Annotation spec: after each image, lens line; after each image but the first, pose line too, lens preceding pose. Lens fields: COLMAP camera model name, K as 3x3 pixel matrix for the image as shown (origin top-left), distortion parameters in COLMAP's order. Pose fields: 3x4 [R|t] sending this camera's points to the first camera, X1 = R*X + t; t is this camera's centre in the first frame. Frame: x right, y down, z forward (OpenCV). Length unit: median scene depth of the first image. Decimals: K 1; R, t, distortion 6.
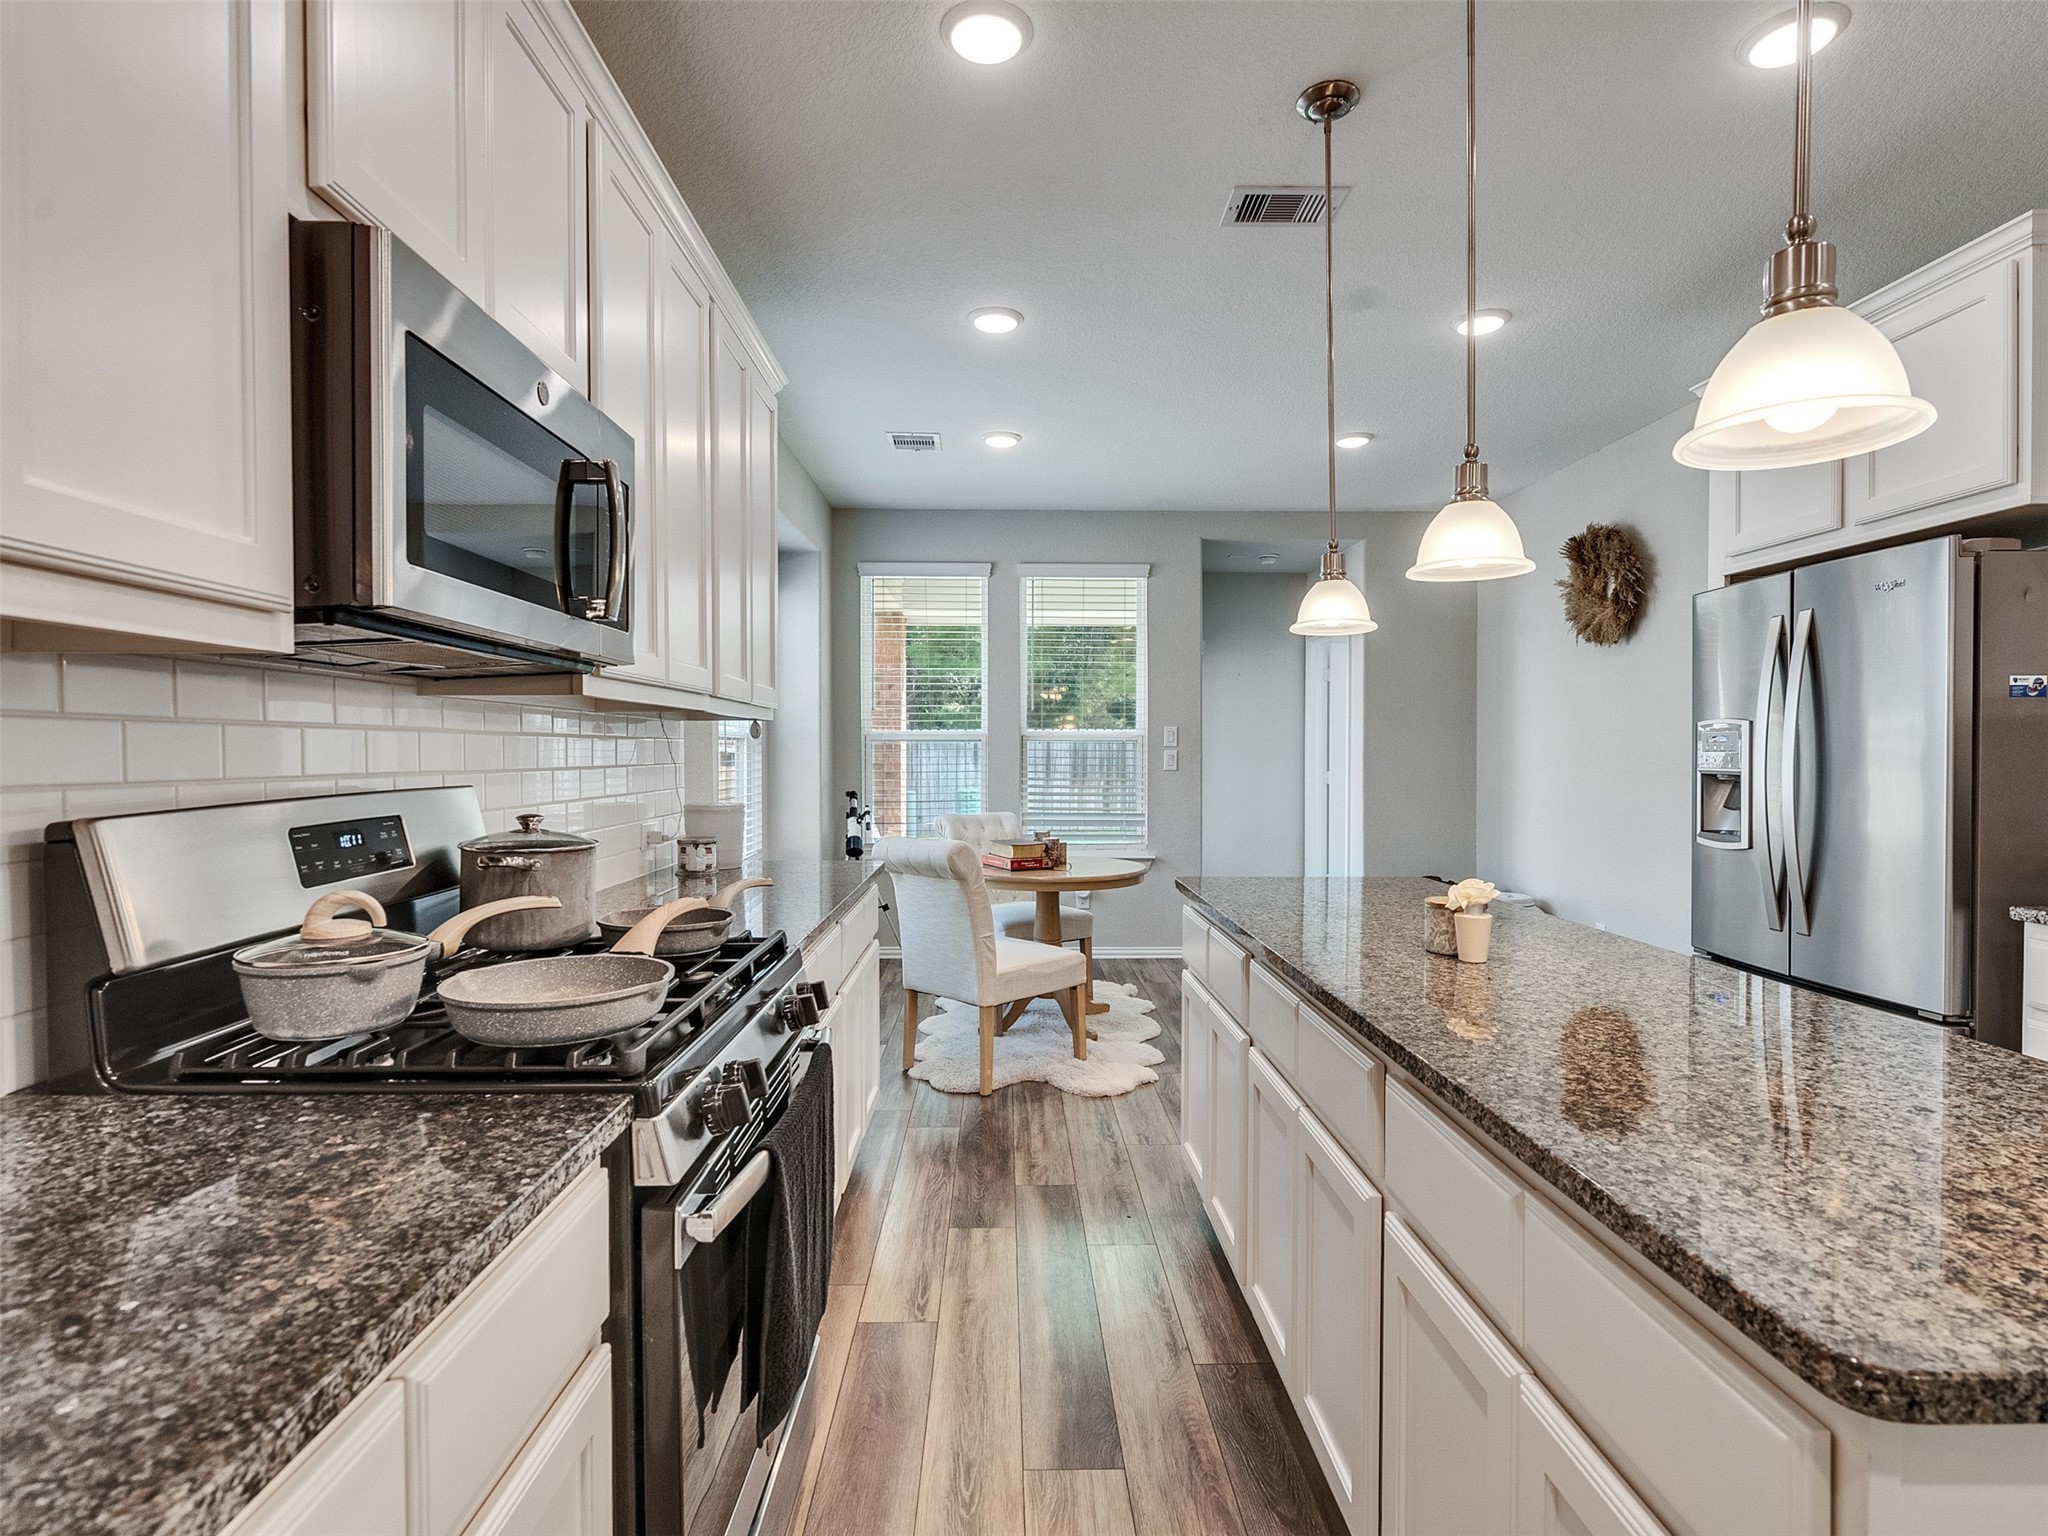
lens RADIAL K [[1053.5, 0, 1014.2], [0, 1053.5, 768.6], [0, 0, 1]] dist [-0.015152, 0.011871]
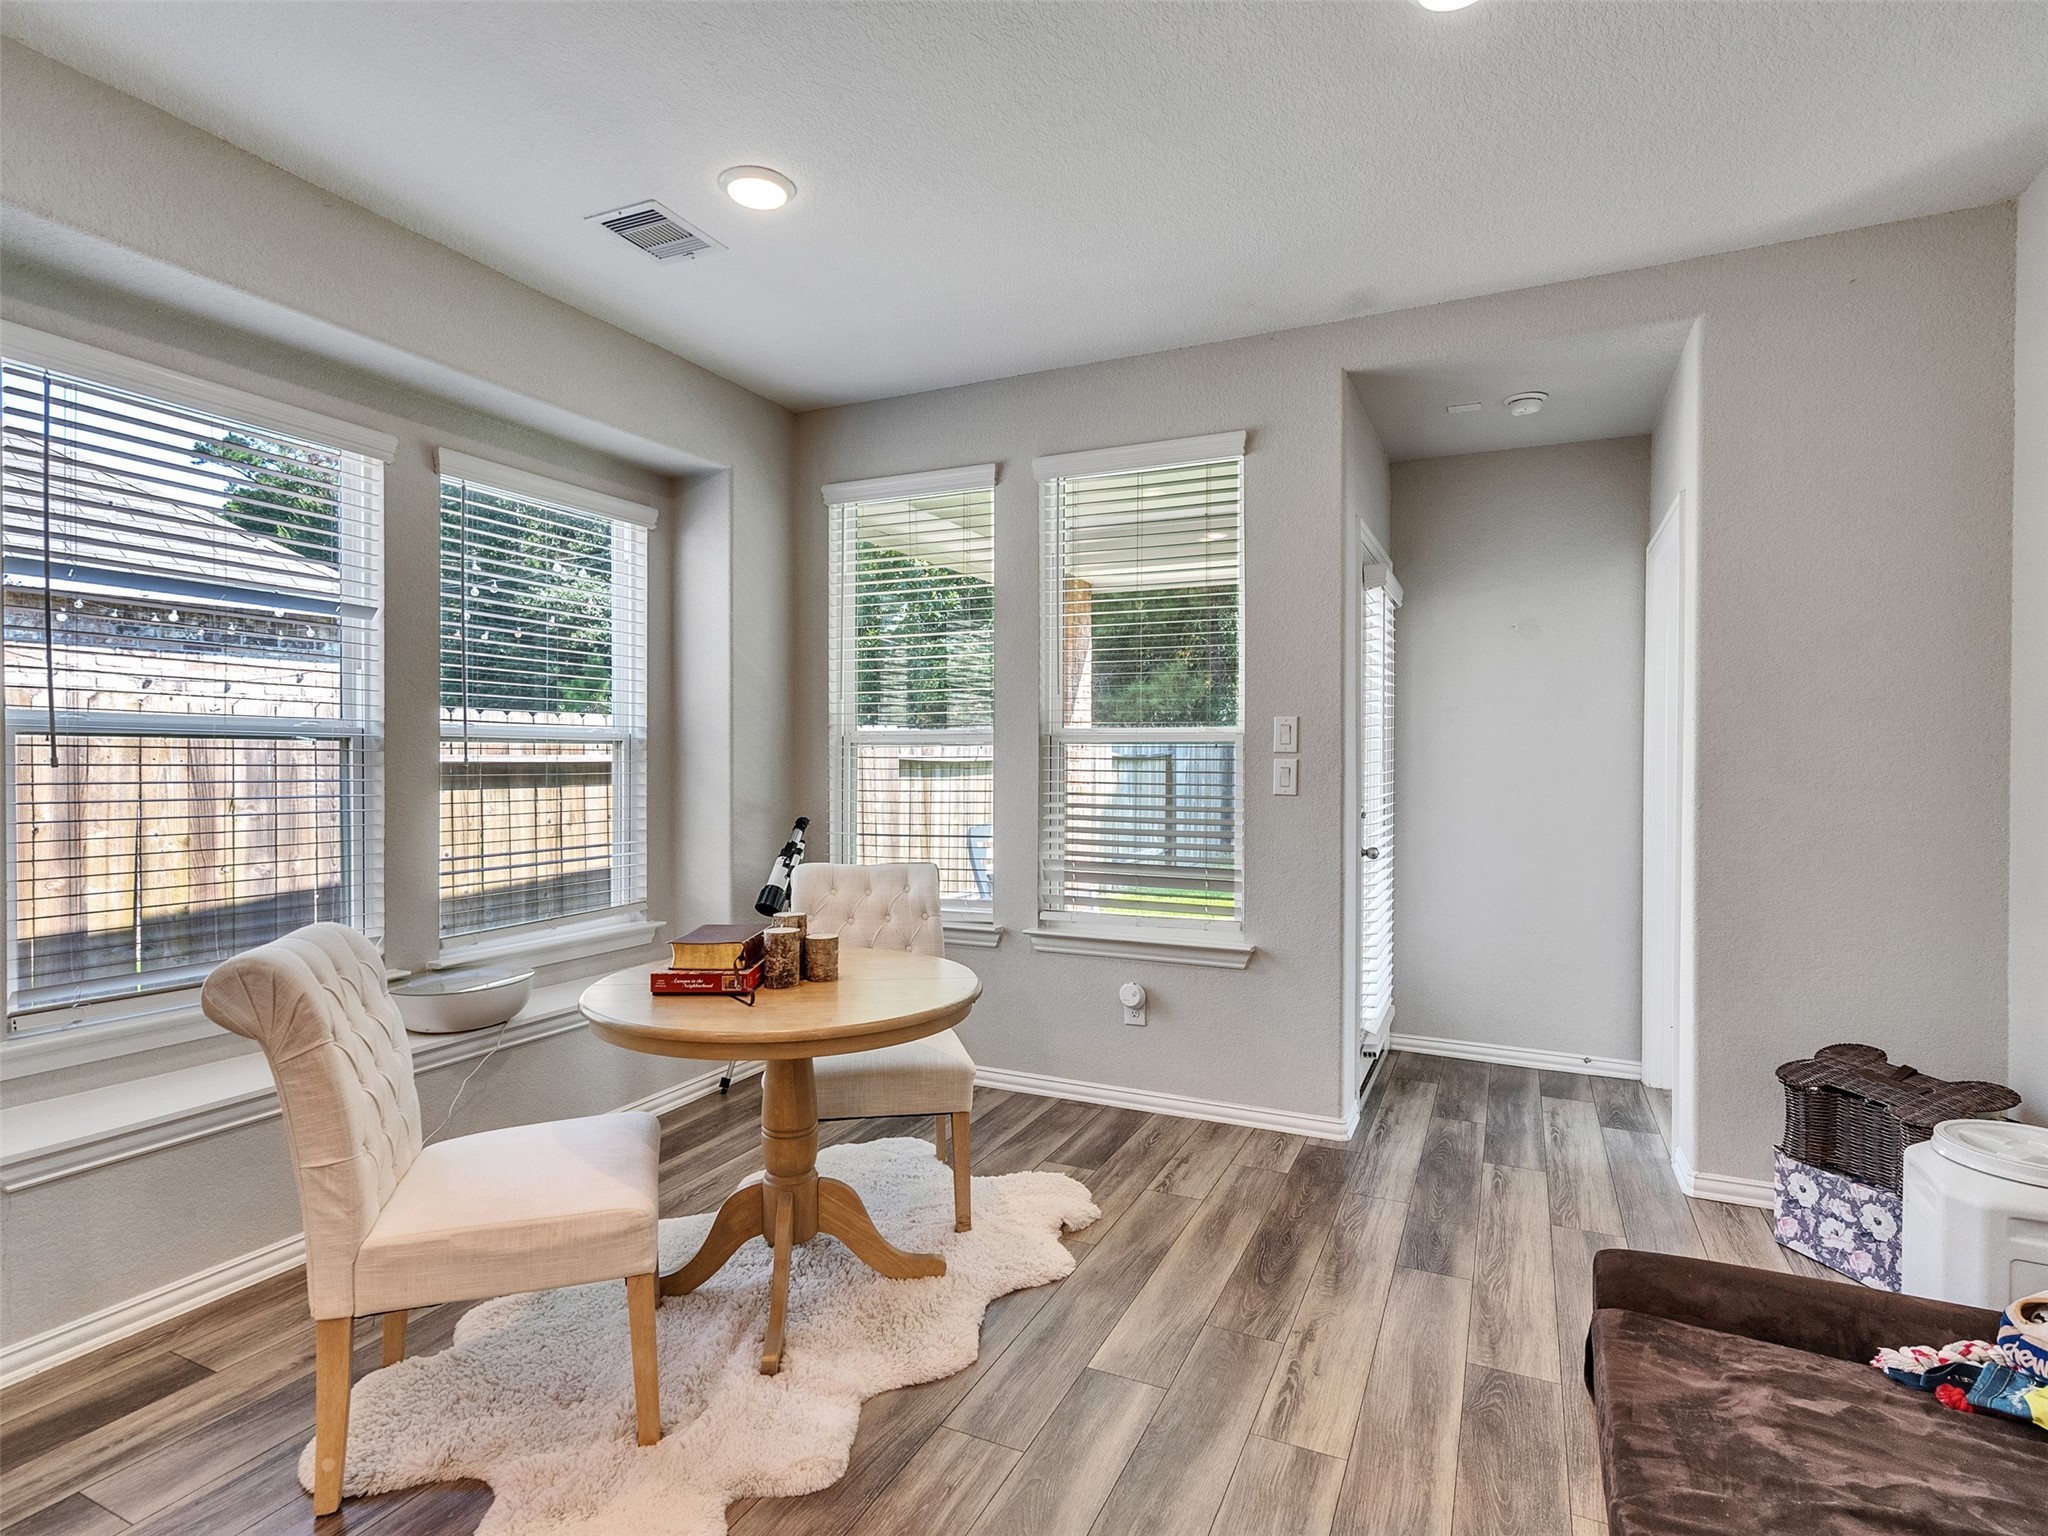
lens RADIAL K [[1053.5, 0, 1014.2], [0, 1053.5, 768.6], [0, 0, 1]] dist [-0.015152, 0.011871]
pose [[0.887583, 0.006699, -0.460600, 0.280489], [-0.005896, 0.999978, 0.003182, -0.013379], [0.460611, -0.000109, 0.887602, 0.443183]]
